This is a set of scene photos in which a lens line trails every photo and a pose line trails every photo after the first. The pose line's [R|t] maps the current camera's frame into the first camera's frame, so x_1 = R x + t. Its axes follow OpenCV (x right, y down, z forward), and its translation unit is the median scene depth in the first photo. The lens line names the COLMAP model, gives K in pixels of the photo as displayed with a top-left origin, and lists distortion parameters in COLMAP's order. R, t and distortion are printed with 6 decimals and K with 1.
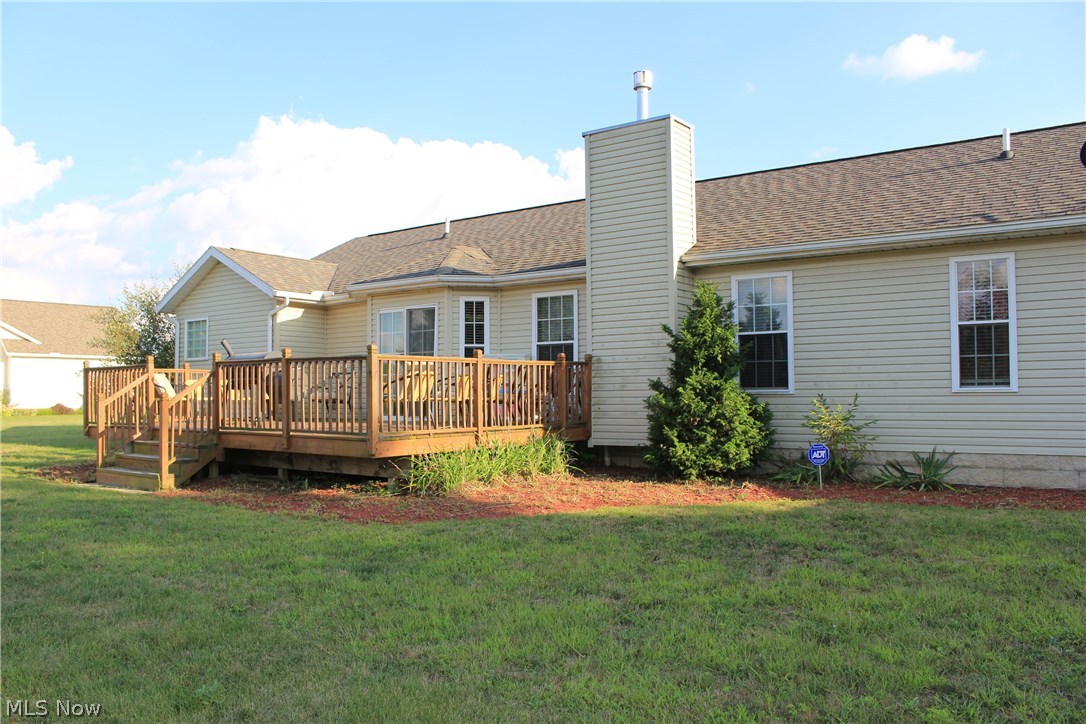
lens RADIAL K [[894.3, 0, 538.0], [0, 894.3, 370.9], [0, 0, 1]] dist [-0.157676, 0.127737]
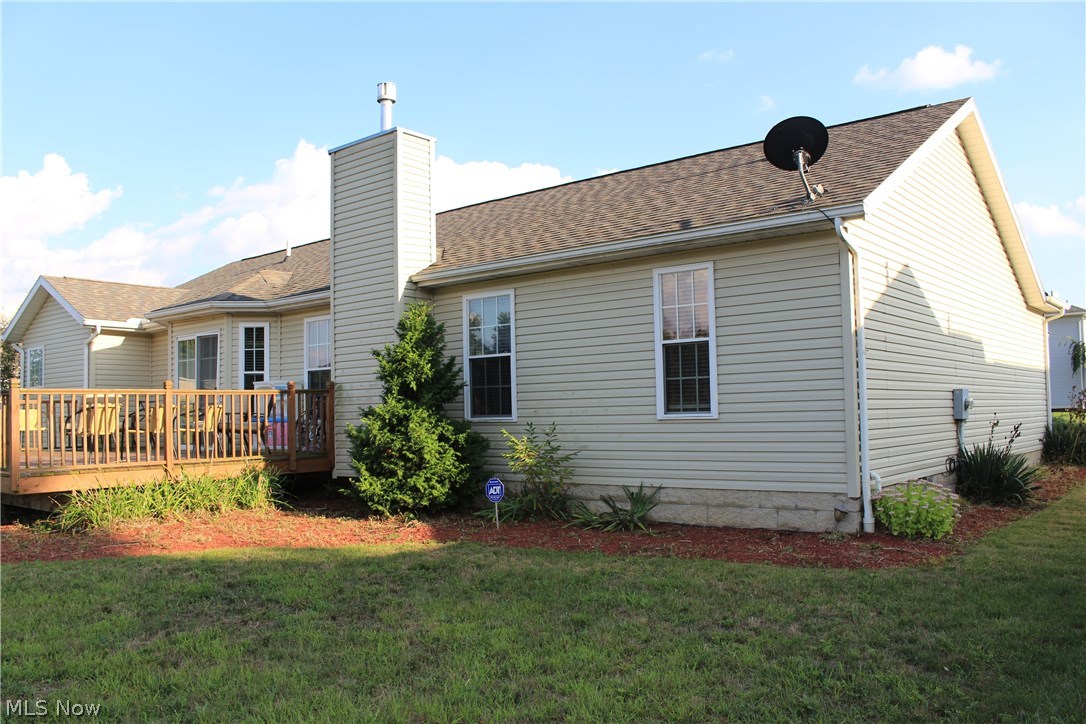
lens RADIAL K [[882.2, 0, 543.0], [0, 882.2, 362.0], [0, 0, 1]] dist [-0.111019, 0.012959]
pose [[0.999312, -0.016753, -0.033087, 0.371151], [0.015775, 0.999438, -0.029582, -0.009178], [0.033564, 0.029039, 0.999015, 0.081636]]
